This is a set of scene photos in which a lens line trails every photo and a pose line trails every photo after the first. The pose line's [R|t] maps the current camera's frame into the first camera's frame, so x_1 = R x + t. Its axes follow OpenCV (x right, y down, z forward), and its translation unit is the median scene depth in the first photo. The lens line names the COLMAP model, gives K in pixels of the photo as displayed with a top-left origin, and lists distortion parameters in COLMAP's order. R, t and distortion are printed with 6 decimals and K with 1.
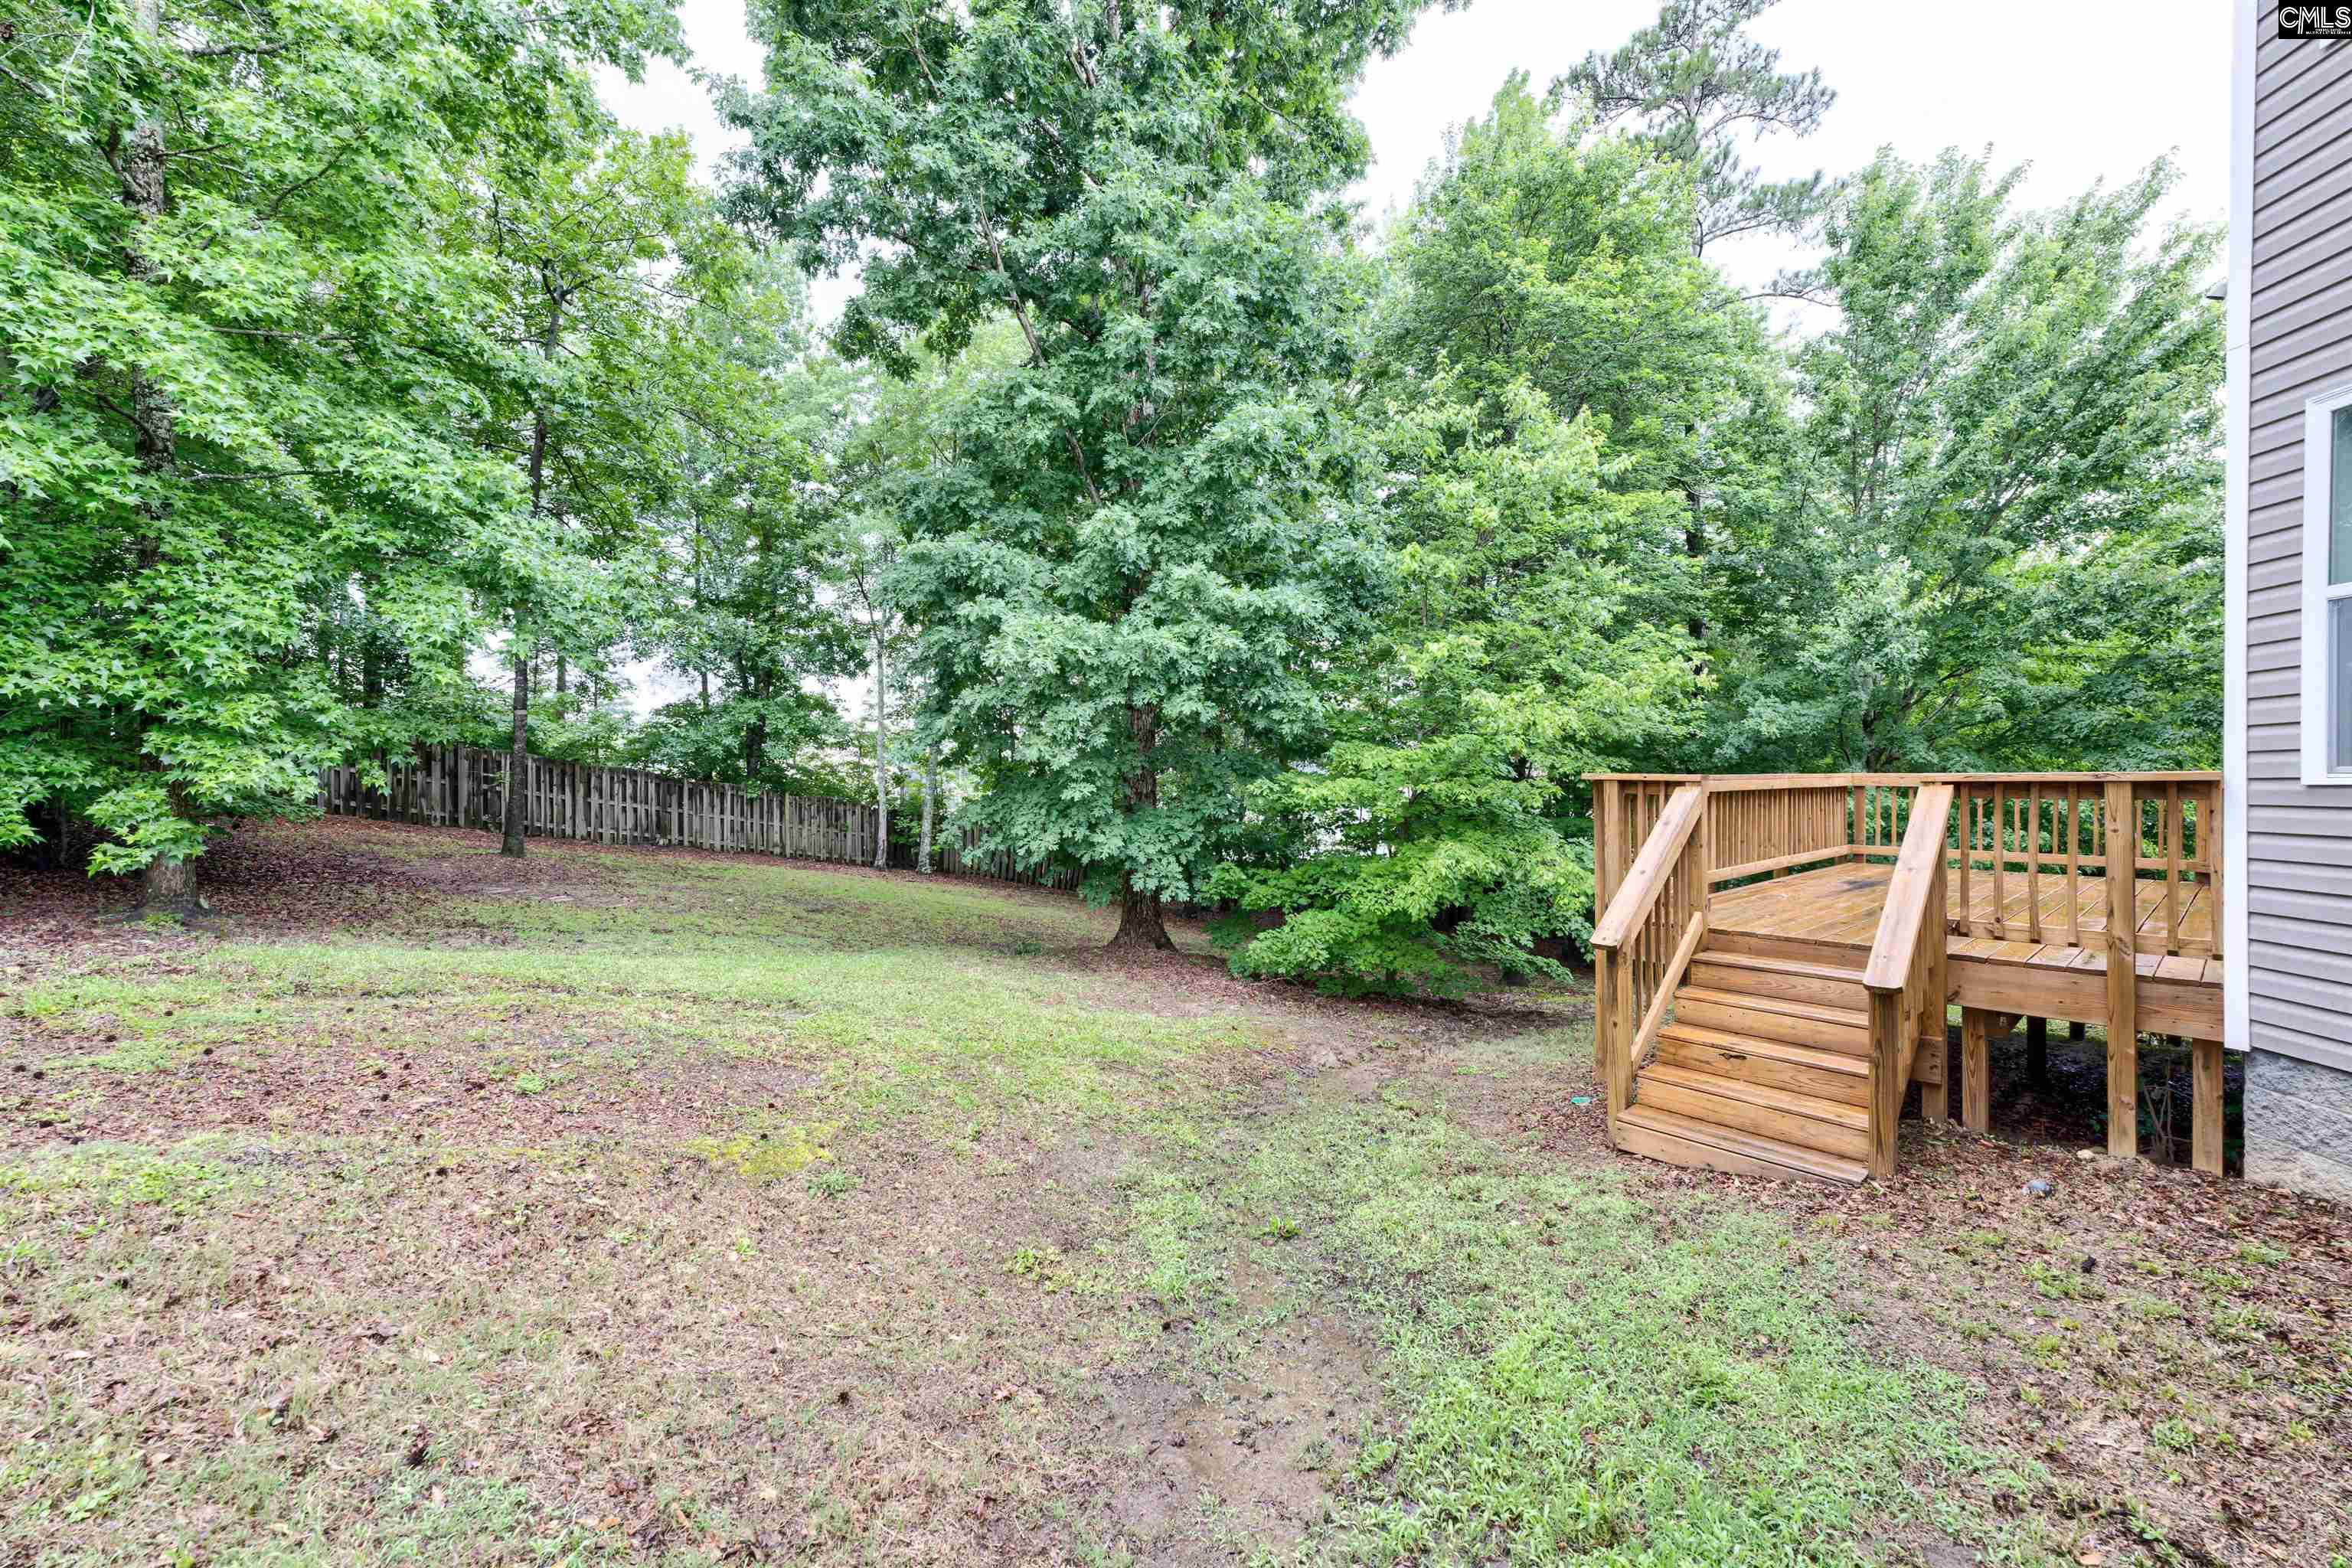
lens RADIAL K [[901.4, 0, 1177.0], [0, 901.4, 782.2], [0, 0, 1]] dist [0.000960, 0.000054]
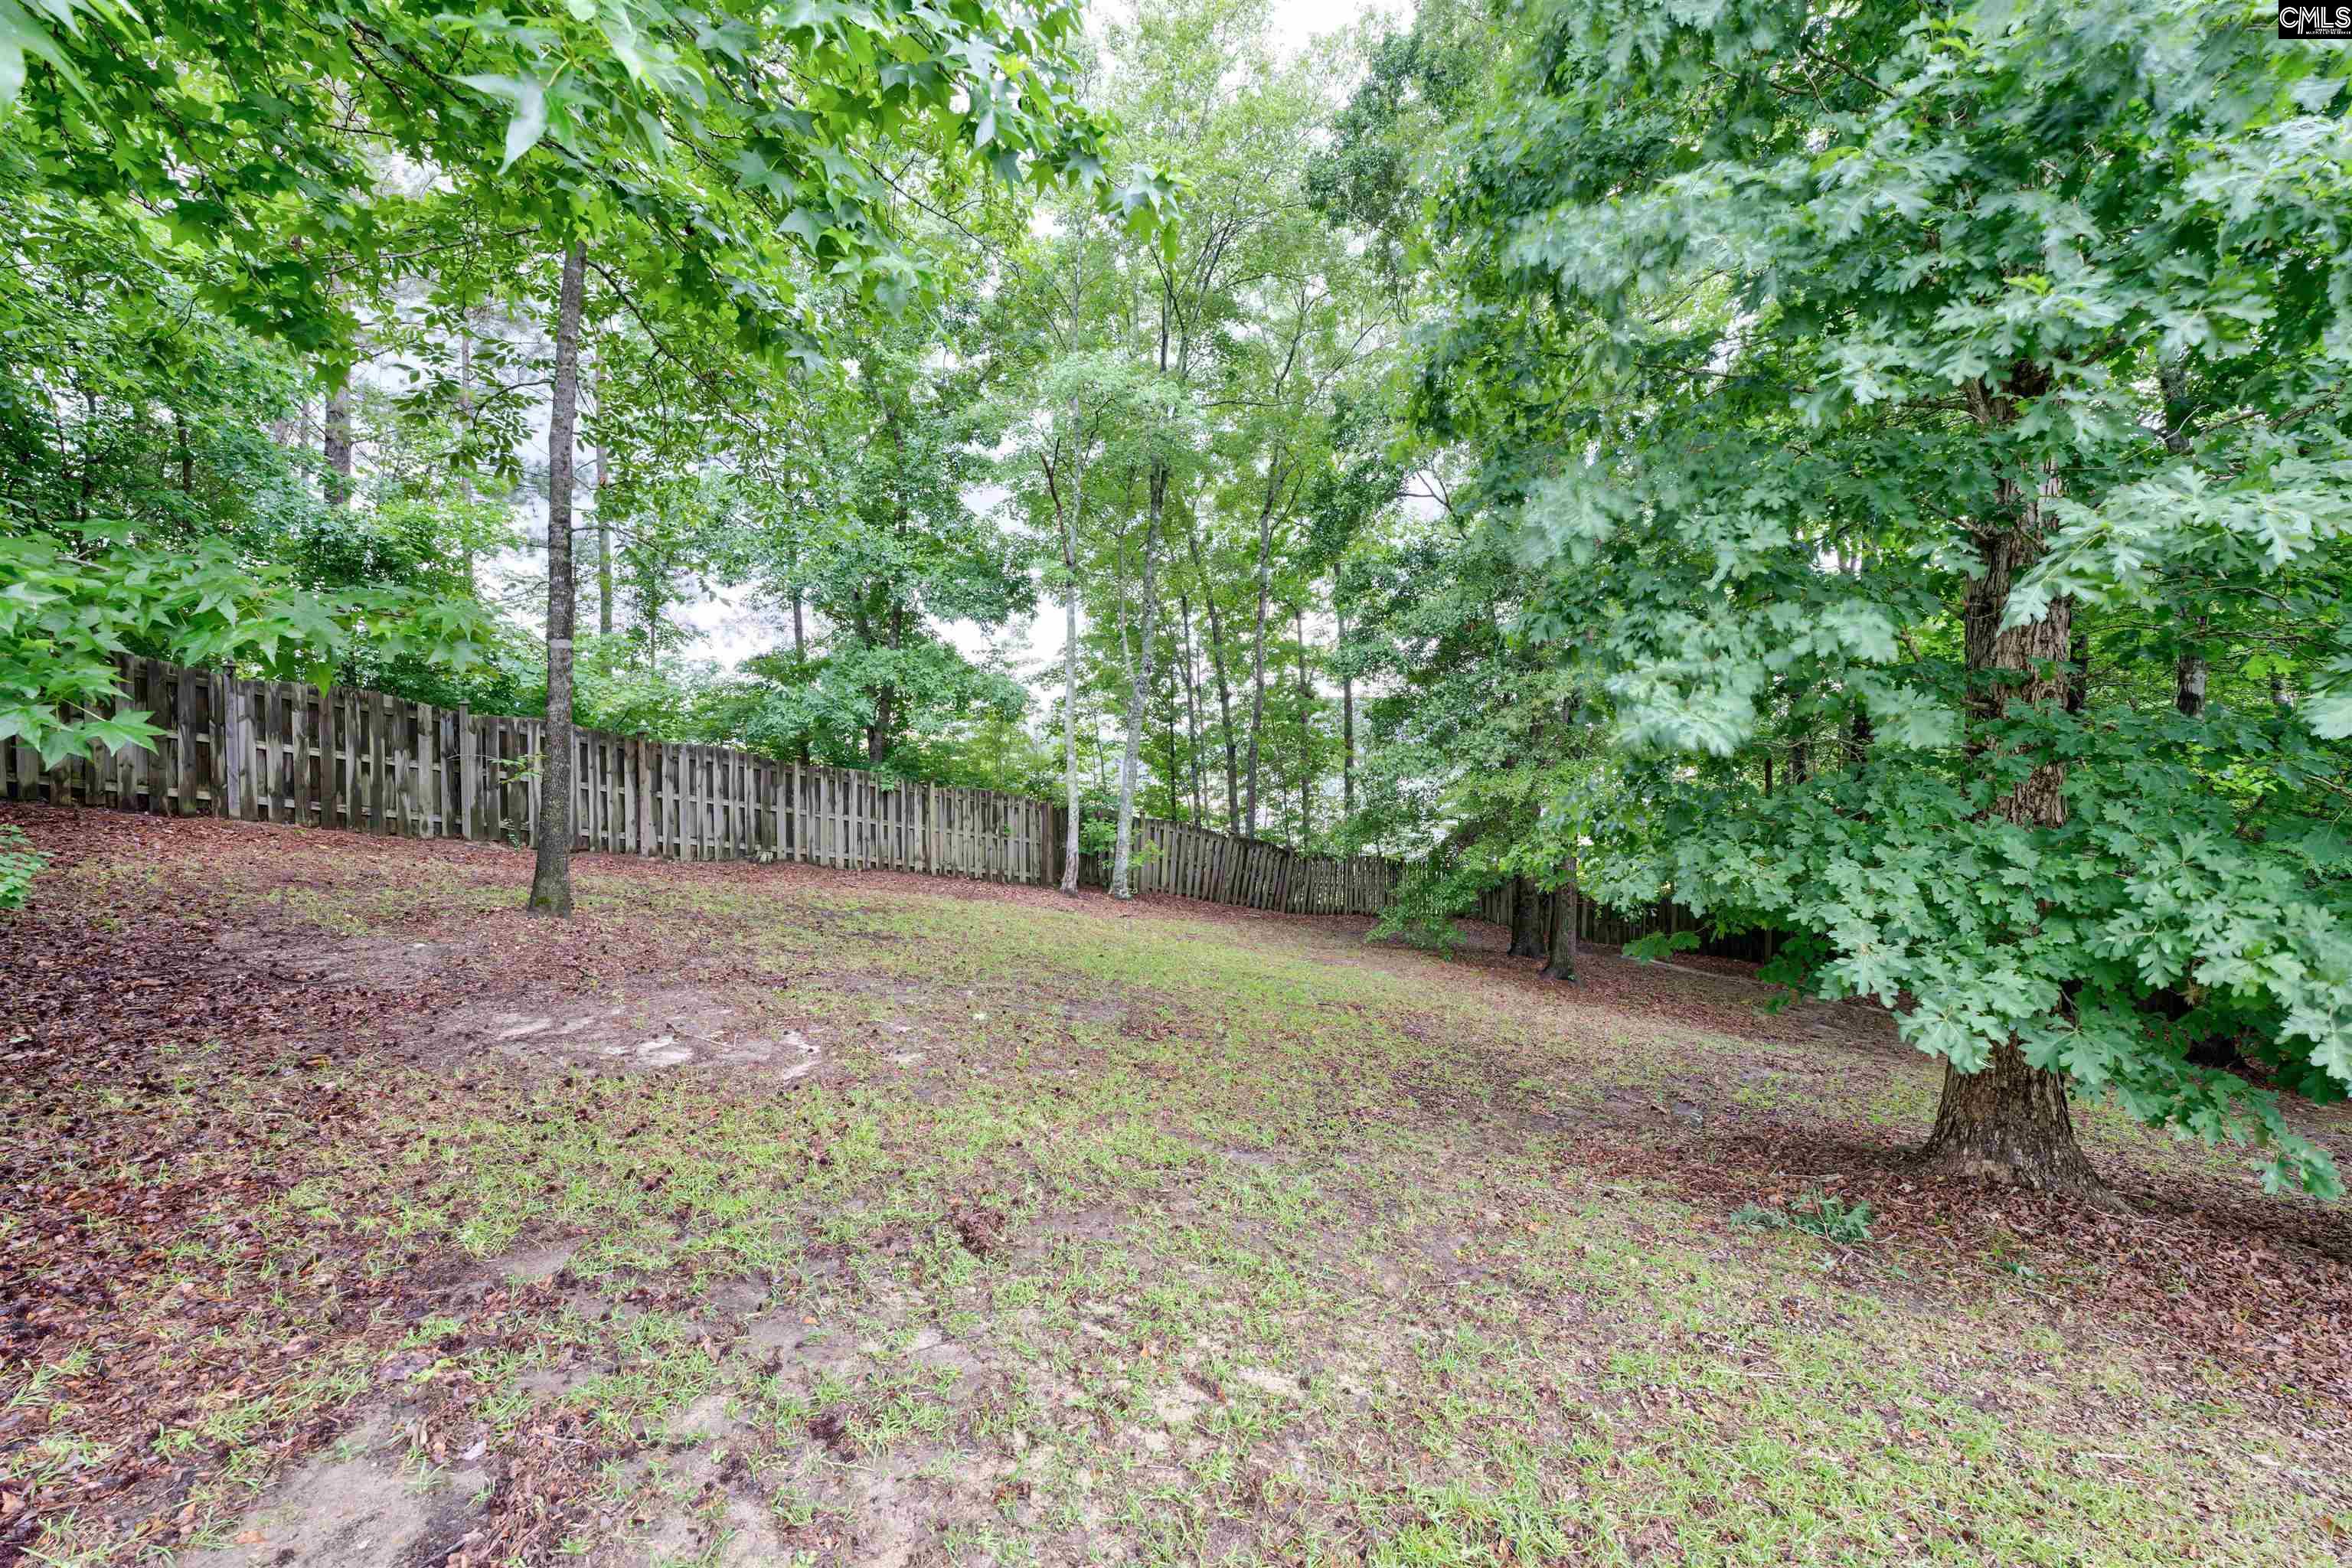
lens RADIAL K [[901.4, 0, 1174.1], [0, 901.4, 782.0], [0, 0, 1]] dist [0.000960, 0.000054]
pose [[0.999931, 0.007608, -0.008989, -0.251499], [-0.007368, 0.999624, 0.026399, -0.009117], [0.009186, -0.026331, 0.999611, 0.321526]]
